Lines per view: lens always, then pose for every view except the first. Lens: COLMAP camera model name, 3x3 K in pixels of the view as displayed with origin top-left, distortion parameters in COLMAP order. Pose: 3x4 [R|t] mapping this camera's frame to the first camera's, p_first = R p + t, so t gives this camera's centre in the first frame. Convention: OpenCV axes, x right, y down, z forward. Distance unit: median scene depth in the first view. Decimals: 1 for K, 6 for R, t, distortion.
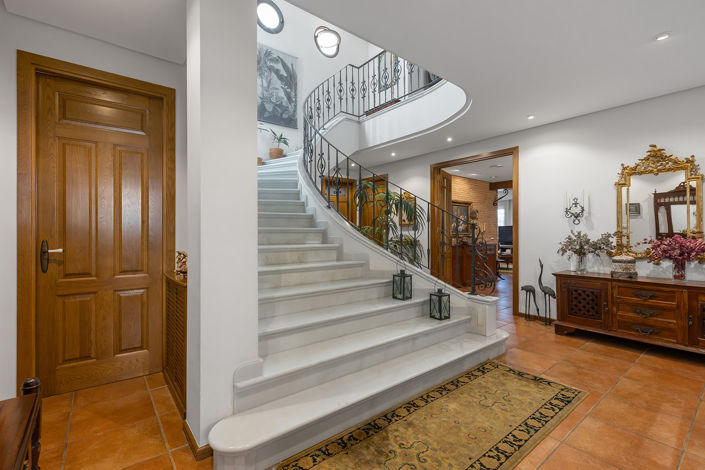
lens RADIAL K [[319.5, 0, 351.9], [0, 319.5, 234.1], [0, 0, 1]] dist [0.003624, -0.000425]
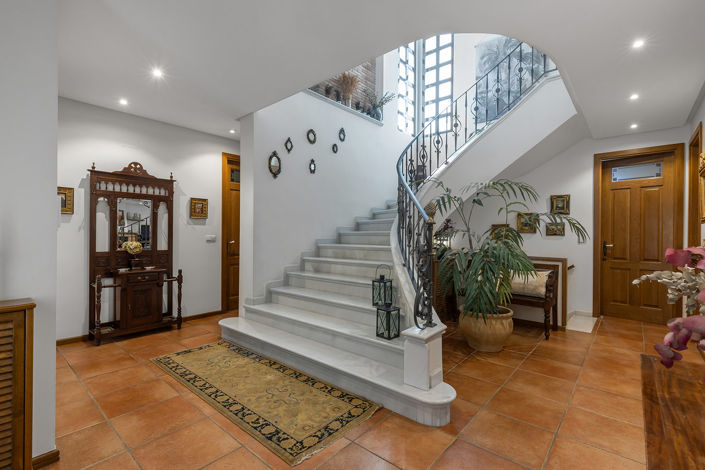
lens RADIAL K [[319.5, 0, 356.5], [0, 319.5, 236.0], [0, 0, 1]] dist [0.003624, -0.000425]
pose [[0.193363, 0.008948, -0.981086, 1.429085], [-0.006839, 0.999946, 0.007772, -0.016704], [0.981103, 0.005207, 0.193414, 0.979975]]
